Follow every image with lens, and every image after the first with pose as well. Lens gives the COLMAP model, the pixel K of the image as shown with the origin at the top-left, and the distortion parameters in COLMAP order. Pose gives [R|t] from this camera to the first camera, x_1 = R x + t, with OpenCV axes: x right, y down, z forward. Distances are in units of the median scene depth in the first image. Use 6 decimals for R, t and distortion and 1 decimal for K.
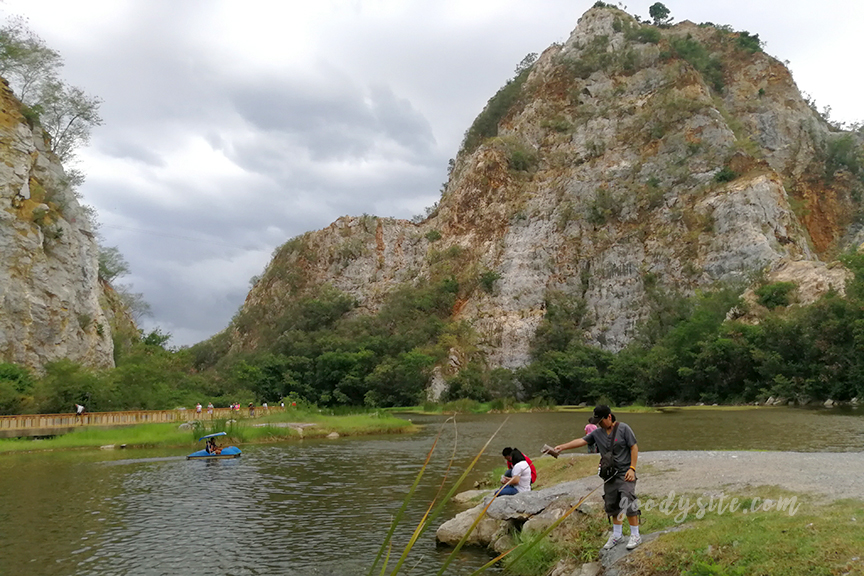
lens RADIAL K [[696.9, 0, 441.4], [0, 696.9, 319.8], [0, 0, 1]] dist [-0.008137, 0.031982]
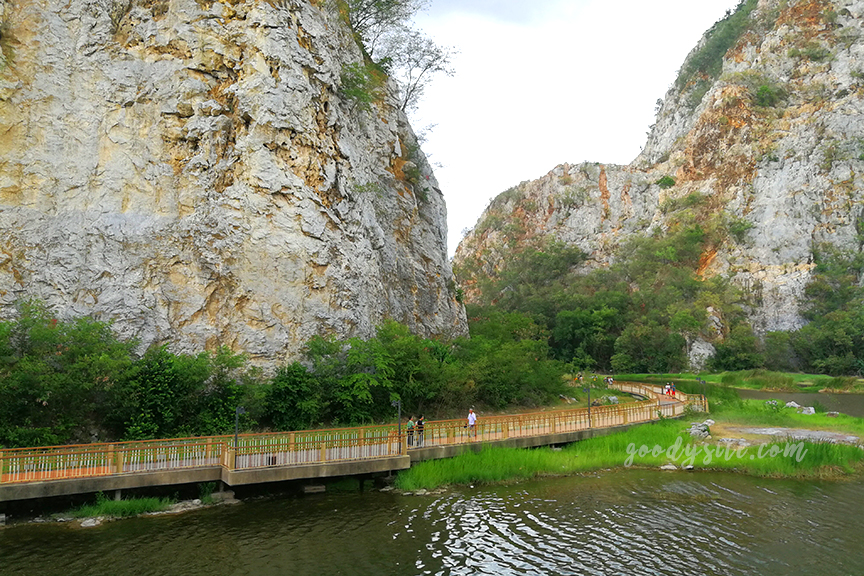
lens RADIAL K [[696.9, 0, 422.6], [0, 696.9, 253.5], [0, 0, 1]] dist [-0.008137, 0.031982]
pose [[0.970951, 0.001614, -0.239272, -0.108479], [-0.005956, 0.999830, -0.017425, -0.008587], [0.239204, 0.018344, 0.970796, 0.032671]]
